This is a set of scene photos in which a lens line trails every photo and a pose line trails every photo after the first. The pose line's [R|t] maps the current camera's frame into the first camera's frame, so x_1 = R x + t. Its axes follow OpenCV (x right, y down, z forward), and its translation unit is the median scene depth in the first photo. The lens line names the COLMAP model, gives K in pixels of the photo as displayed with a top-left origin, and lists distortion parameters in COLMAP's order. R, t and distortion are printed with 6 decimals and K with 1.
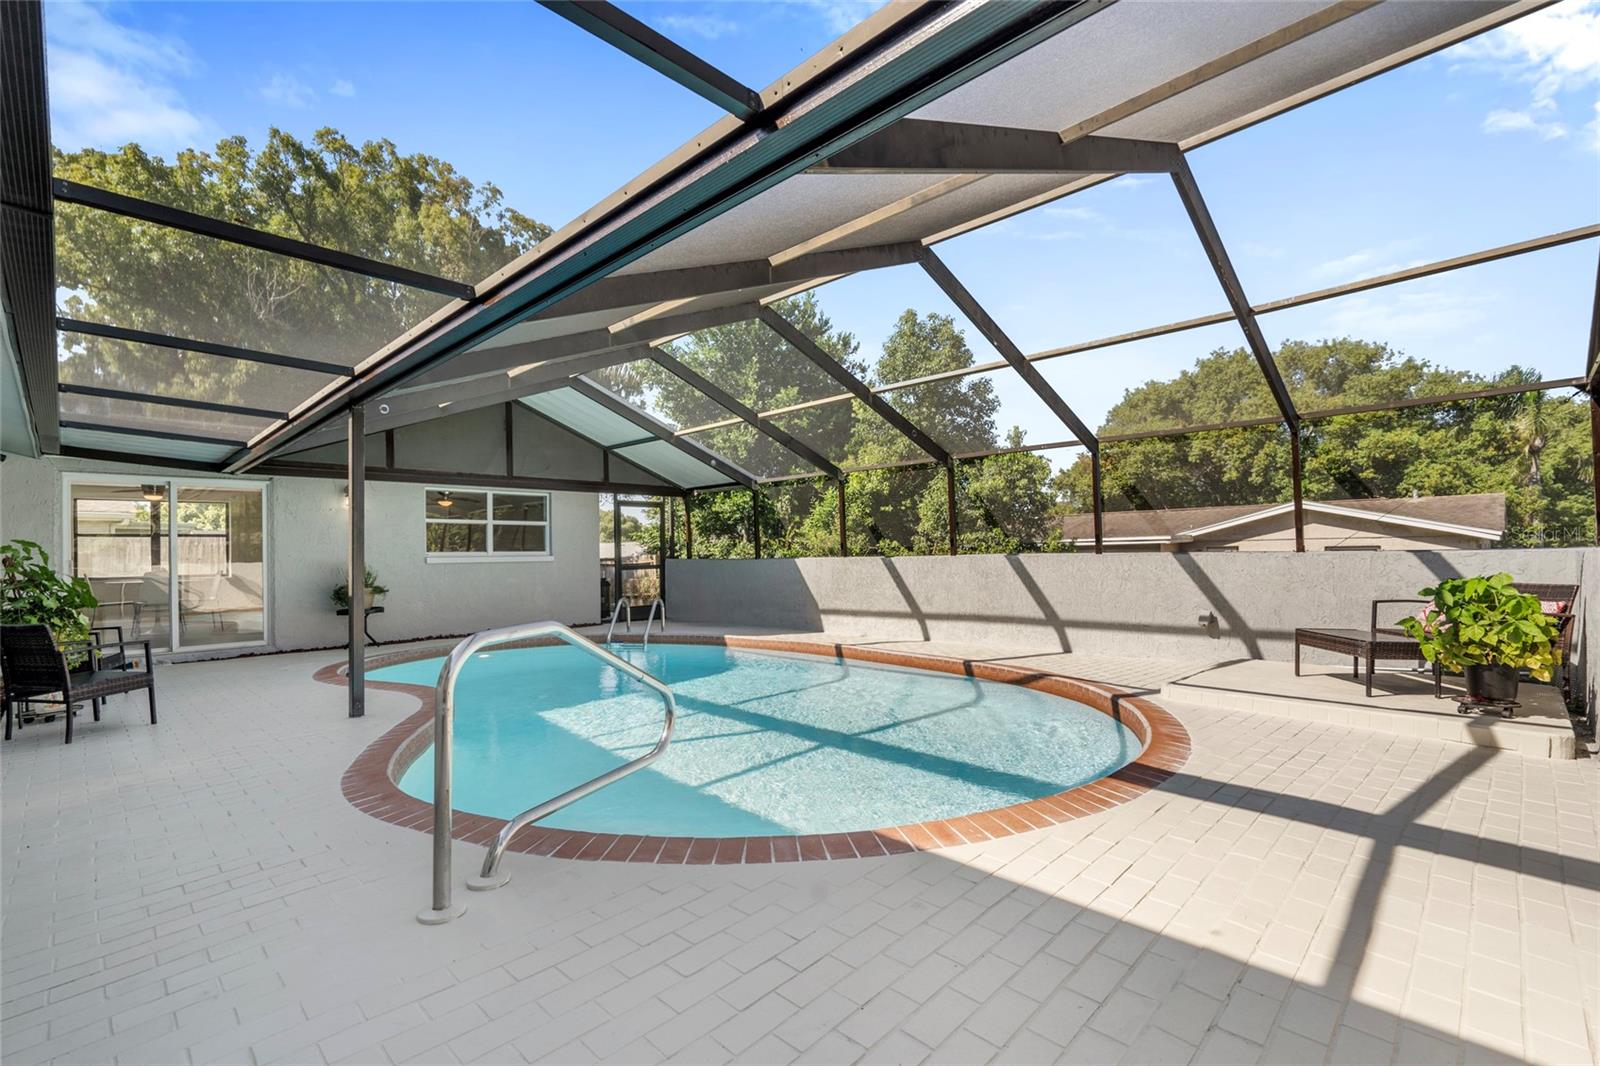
lens RADIAL K [[730.6, 0, 800.0], [0, 730.6, 533.0], [0, 0, 1]] dist [-0.002595, -0.000667]
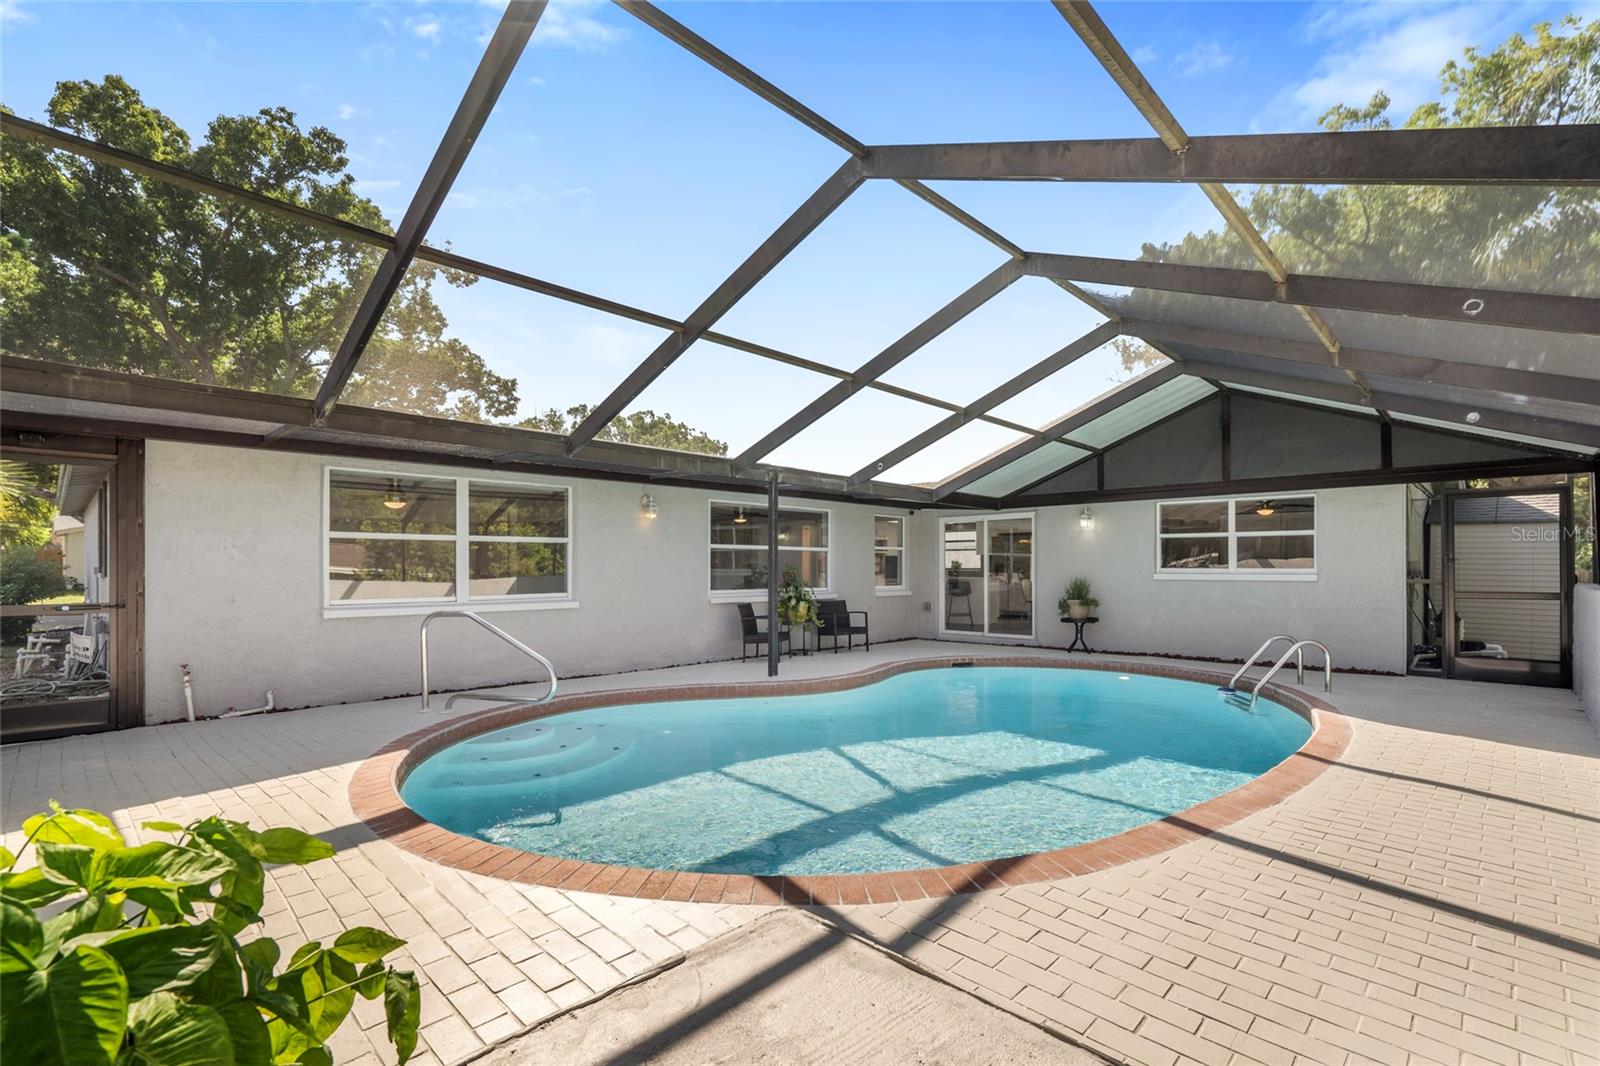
lens RADIAL K [[730.6, 0, 800.0], [0, 730.6, 533.0], [0, 0, 1]] dist [-0.002595, -0.000667]
pose [[0.015028, -0.029116, -0.999463, 0.462983], [0.020552, 0.999374, -0.028804, -0.002187], [0.999676, -0.020108, 0.015617, 0.492416]]
